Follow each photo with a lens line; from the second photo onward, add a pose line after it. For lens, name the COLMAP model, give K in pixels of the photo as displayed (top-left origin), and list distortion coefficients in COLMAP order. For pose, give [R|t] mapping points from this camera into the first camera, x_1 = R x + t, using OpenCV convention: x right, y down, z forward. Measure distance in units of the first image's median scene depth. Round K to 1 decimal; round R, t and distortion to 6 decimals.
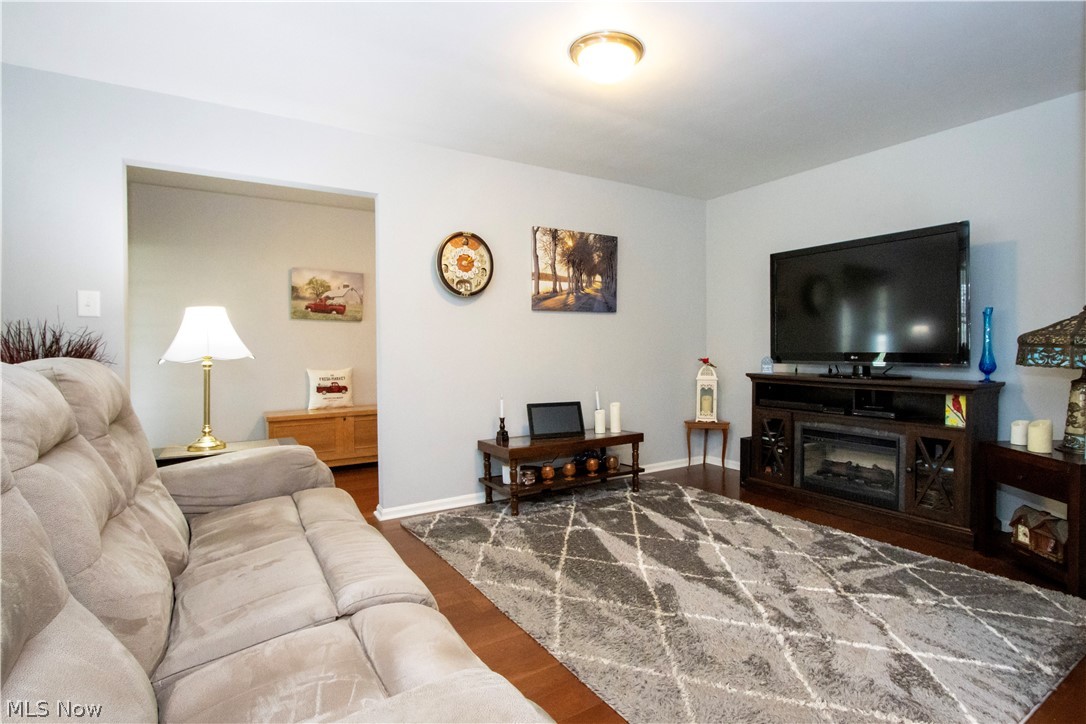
lens RADIAL K [[501.0, 0, 539.5], [0, 501.0, 353.5], [0, 0, 1]] dist [-0.016577, 0.001440]
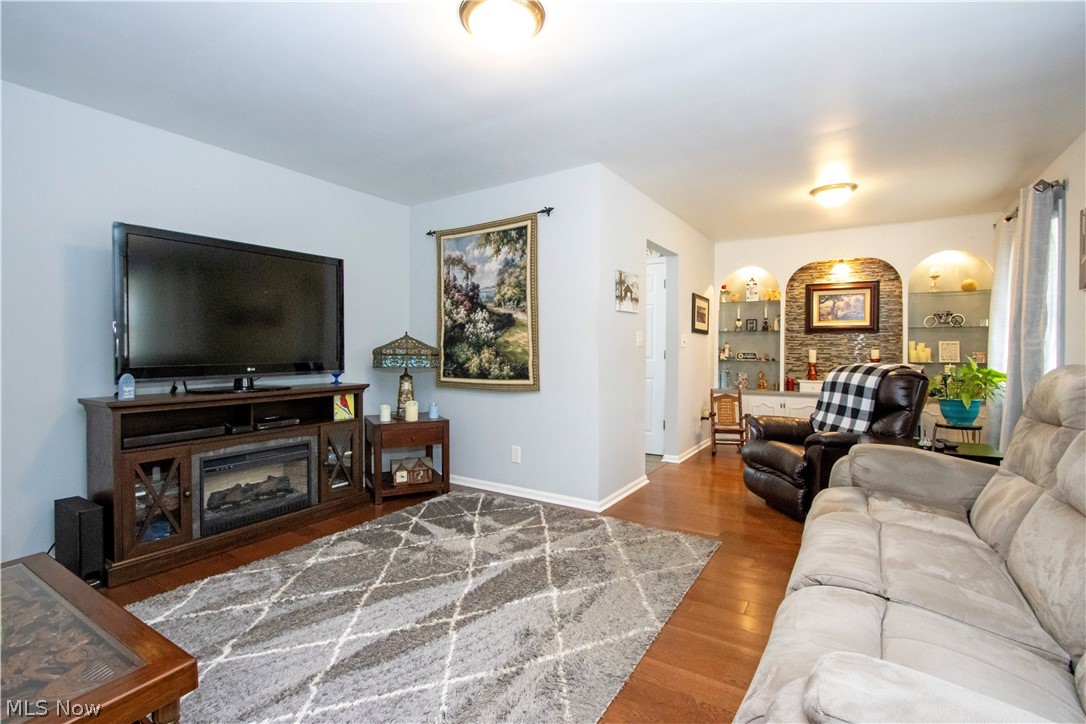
lens RADIAL K [[509.0, 0, 543.0], [0, 509.0, 362.0], [0, 0, 1]] dist [-0.017503, 0.000226]
pose [[-0.440382, -0.015159, 0.897682, -0.546787], [0.021251, 0.999401, 0.027302, -0.024015], [-0.897559, 0.031100, -0.439796, 1.085673]]
